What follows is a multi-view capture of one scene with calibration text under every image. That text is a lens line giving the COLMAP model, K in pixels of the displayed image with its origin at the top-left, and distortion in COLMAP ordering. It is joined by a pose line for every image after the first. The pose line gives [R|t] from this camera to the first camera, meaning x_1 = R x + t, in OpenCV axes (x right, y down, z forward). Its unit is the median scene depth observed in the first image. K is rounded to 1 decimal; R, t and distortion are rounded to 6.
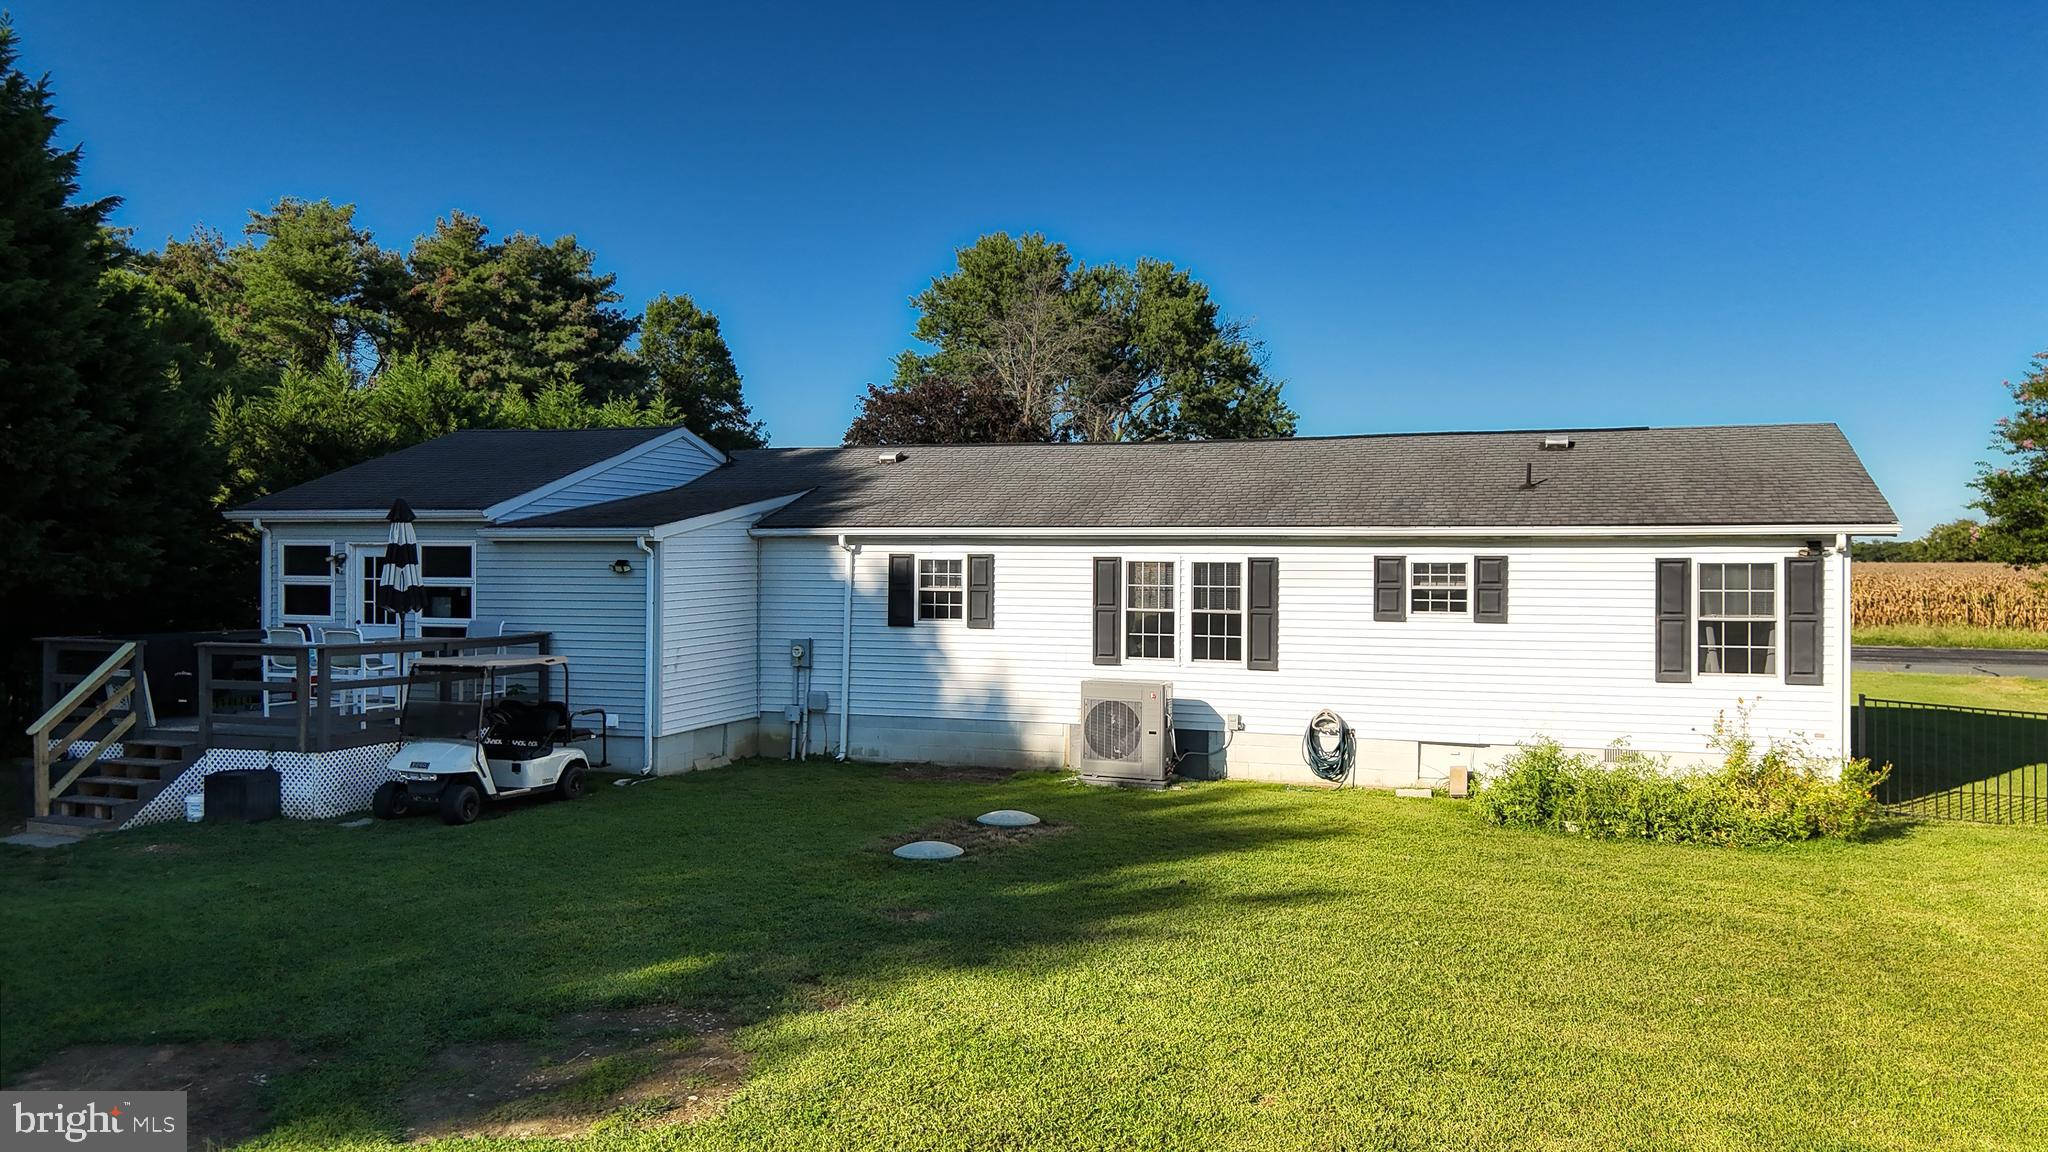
lens RADIAL K [[1495.3, 0, 1022.1], [0, 1495.3, 566.9], [0, 0, 1]] dist [0.149455, -0.247579]
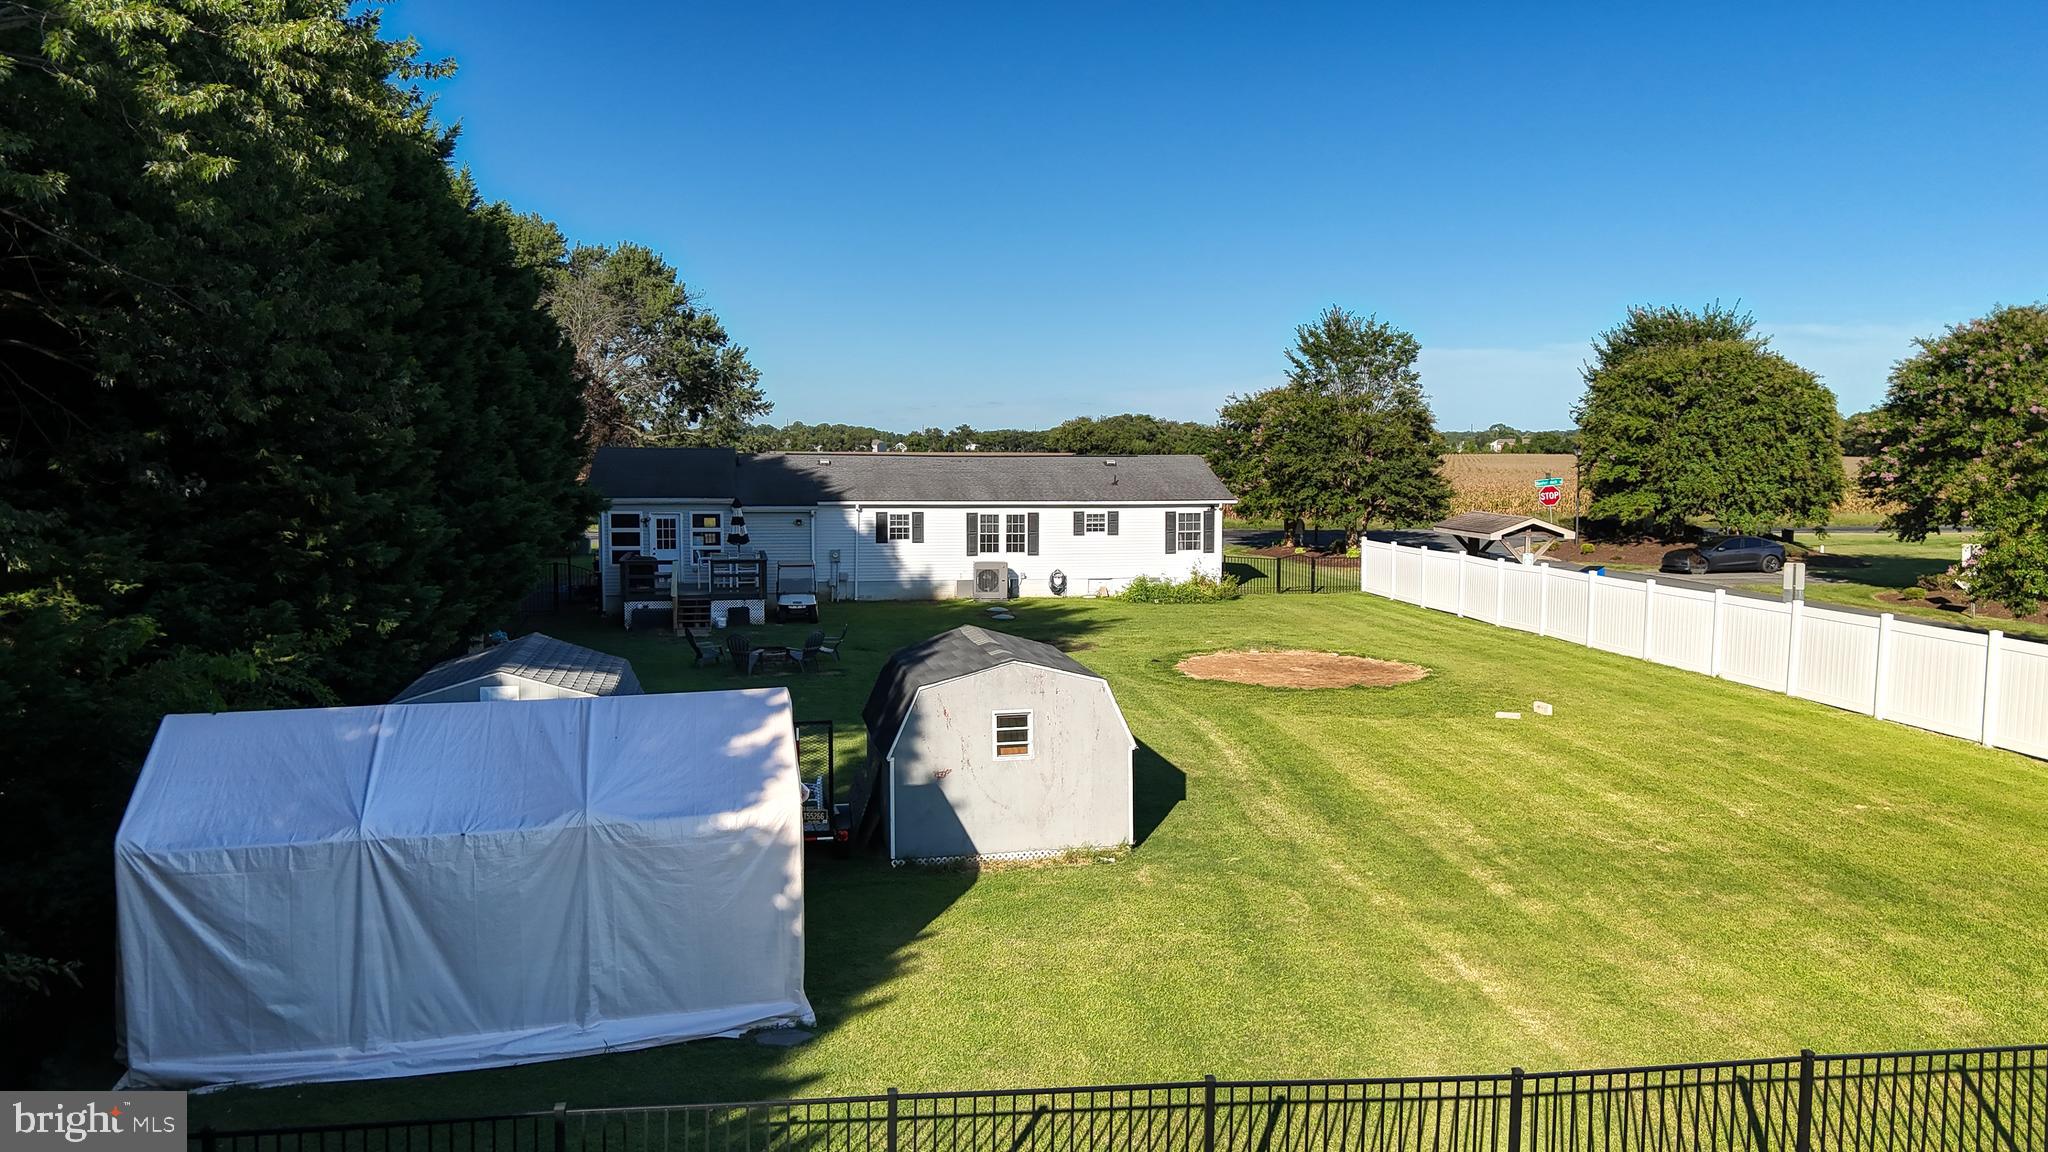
lens RADIAL K [[1495.3, 0, 1022.1], [0, 1495.3, 566.9], [0, 0, 1]] dist [0.149455, -0.247579]
pose [[0.861188, -0.042229, 0.506529, -1.172157], [0.002797, 0.996921, 0.078357, -0.115125], [-0.508278, -0.066063, 0.858655, -1.224476]]
